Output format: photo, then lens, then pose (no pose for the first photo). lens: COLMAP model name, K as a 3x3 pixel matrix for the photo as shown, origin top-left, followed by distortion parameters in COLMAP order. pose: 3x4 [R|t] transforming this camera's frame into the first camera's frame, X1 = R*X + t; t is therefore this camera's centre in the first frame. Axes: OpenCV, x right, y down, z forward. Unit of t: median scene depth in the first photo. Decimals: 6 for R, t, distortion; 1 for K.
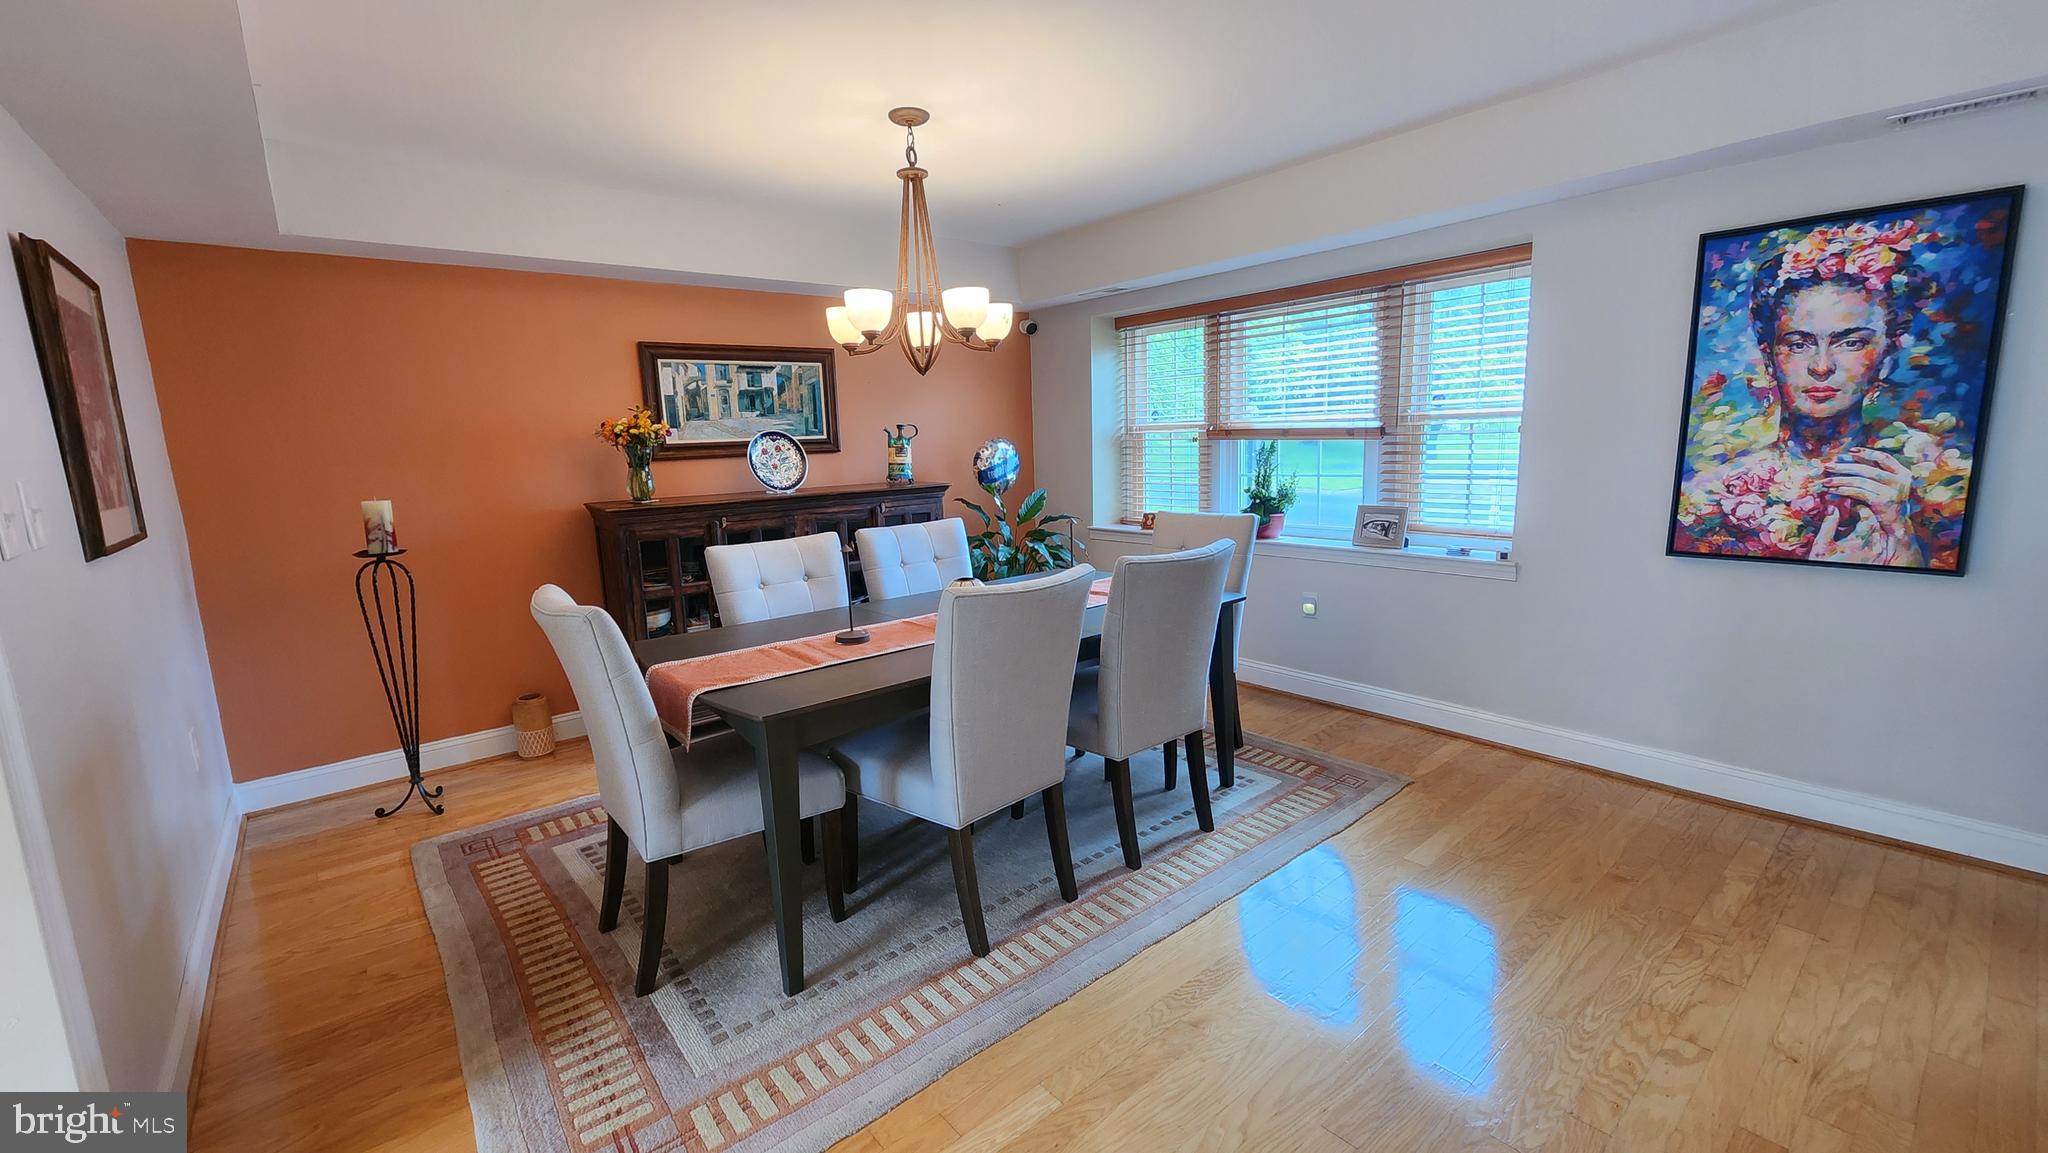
lens RADIAL K [[840.0, 0, 1020.7], [0, 840.0, 578.0], [0, 0, 1]] dist [0.001314, -0.000700]
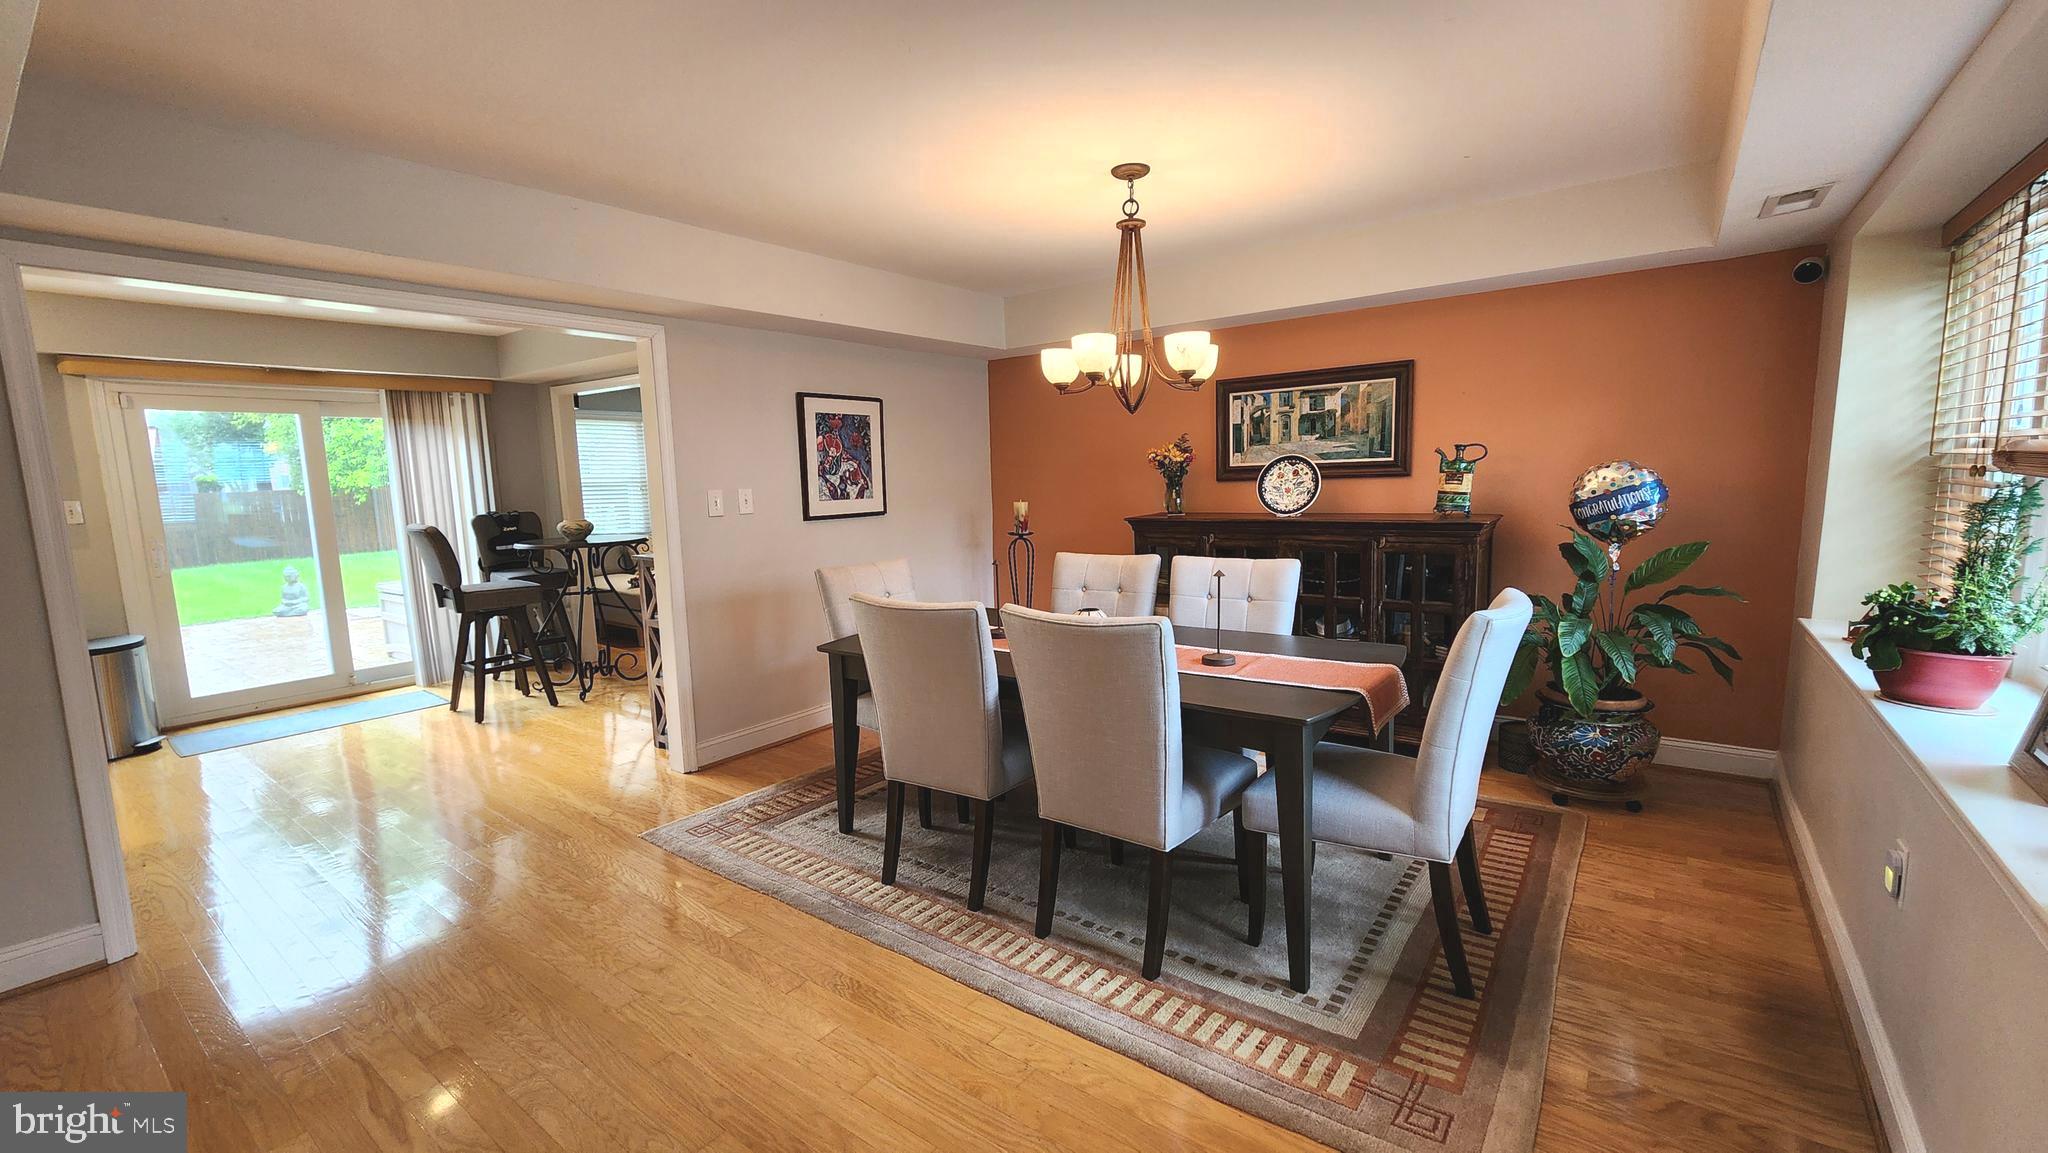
lens RADIAL K [[840.0, 0, 1017.8], [0, 840.0, 578.2], [0, 0, 1]] dist [0.001314, -0.000700]
pose [[0.221139, 0.147126, -0.964081, 0.624583], [-0.138441, 0.983280, 0.118300, -0.101618], [0.965366, 0.107307, 0.237810, 0.447591]]
